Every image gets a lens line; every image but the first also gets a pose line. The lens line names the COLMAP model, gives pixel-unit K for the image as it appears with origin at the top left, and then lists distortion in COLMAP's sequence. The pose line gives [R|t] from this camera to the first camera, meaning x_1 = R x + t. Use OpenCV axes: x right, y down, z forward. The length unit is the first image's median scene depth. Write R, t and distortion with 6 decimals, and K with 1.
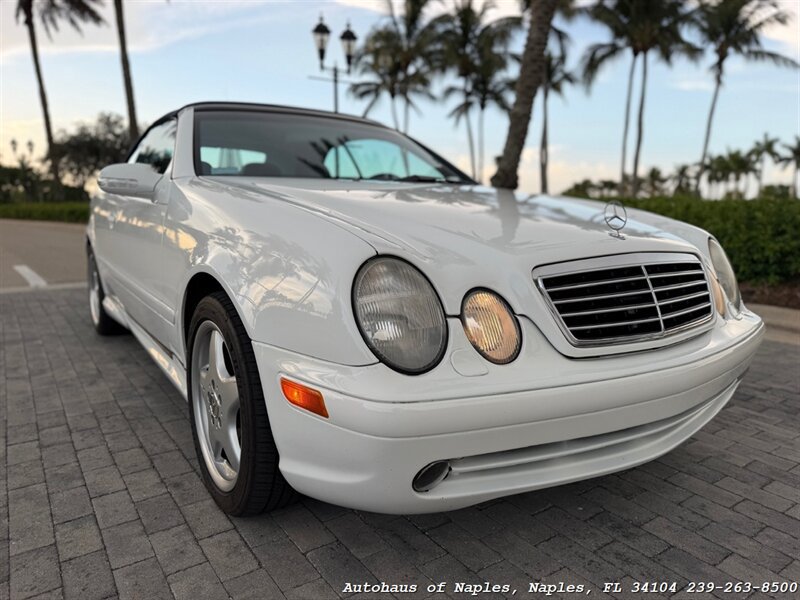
lens RADIAL K [[566.4, 0, 404.6], [0, 566.4, 298.2], [0, 0, 1]] dist [0.018858, -0.035377]
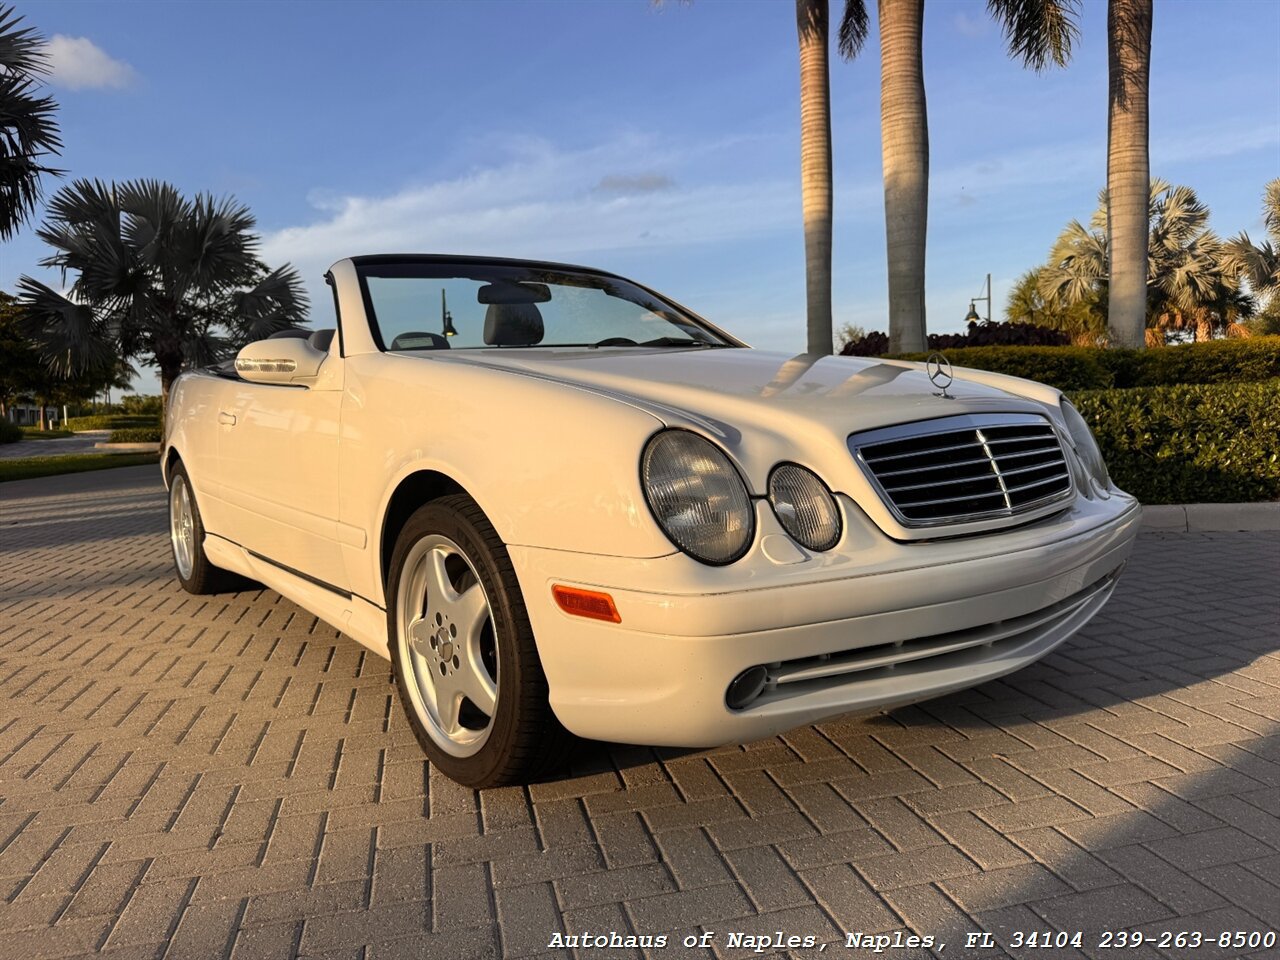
lens RADIAL K [[906.3, 0, 615.2], [0, 906.3, 487.5], [0, 0, 1]] dist [0.018858, -0.035377]
pose [[0.998314, -0.054495, 0.019977, -0.138283], [0.055545, 0.996860, -0.056430, 0.075369], [-0.016840, 0.057445, 0.998207, -0.299301]]
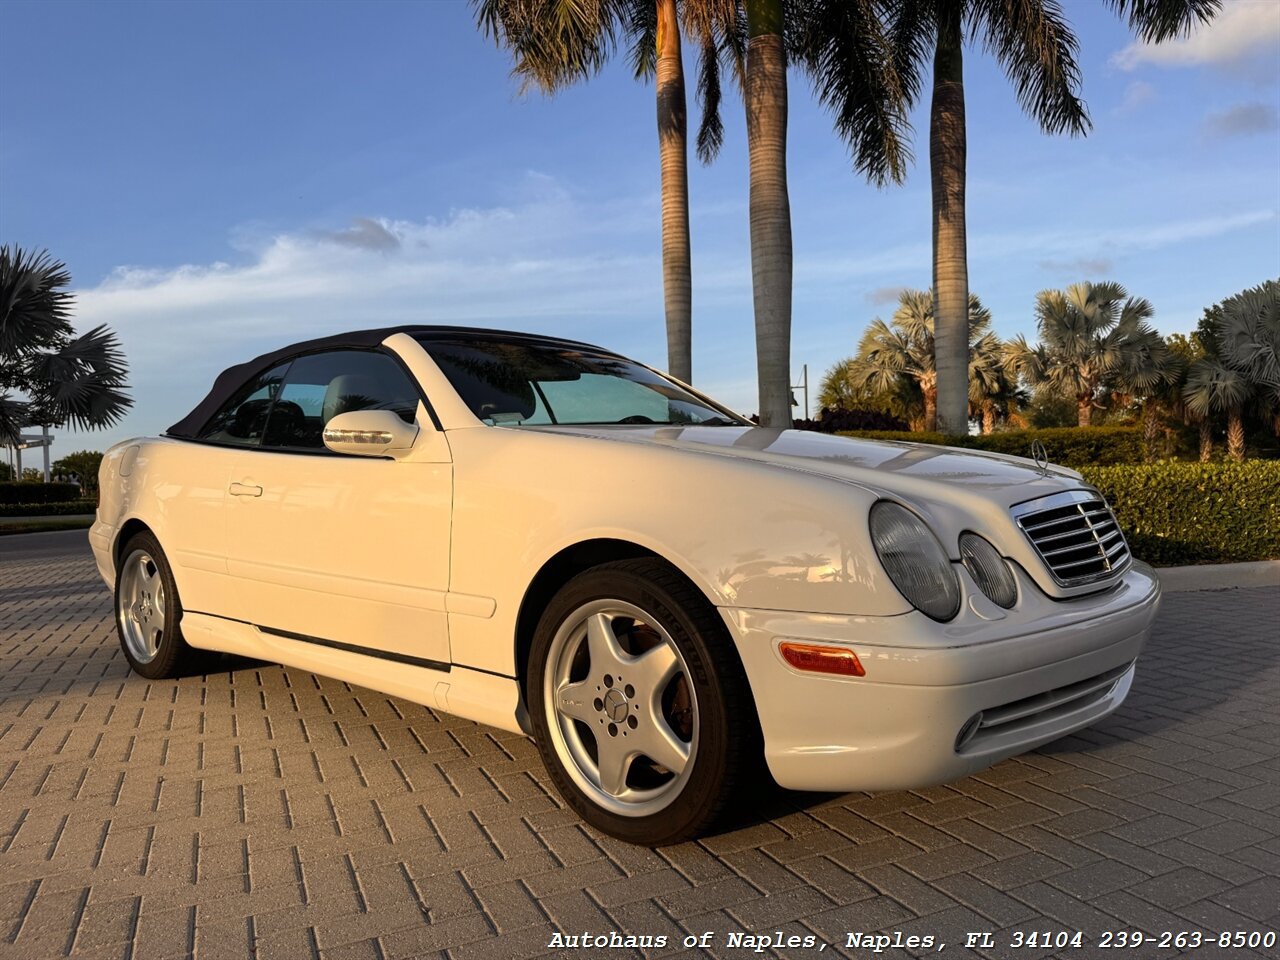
lens RADIAL K [[901.1, 0, 620.7], [0, 901.1, 503.5], [0, 0, 1]] dist [0.031271, -0.043971]
pose [[0.972738, -0.047833, 0.226921, -0.735622], [0.074089, 0.991317, -0.108632, 0.055094], [-0.219755, 0.122483, 0.967836, -0.329092]]
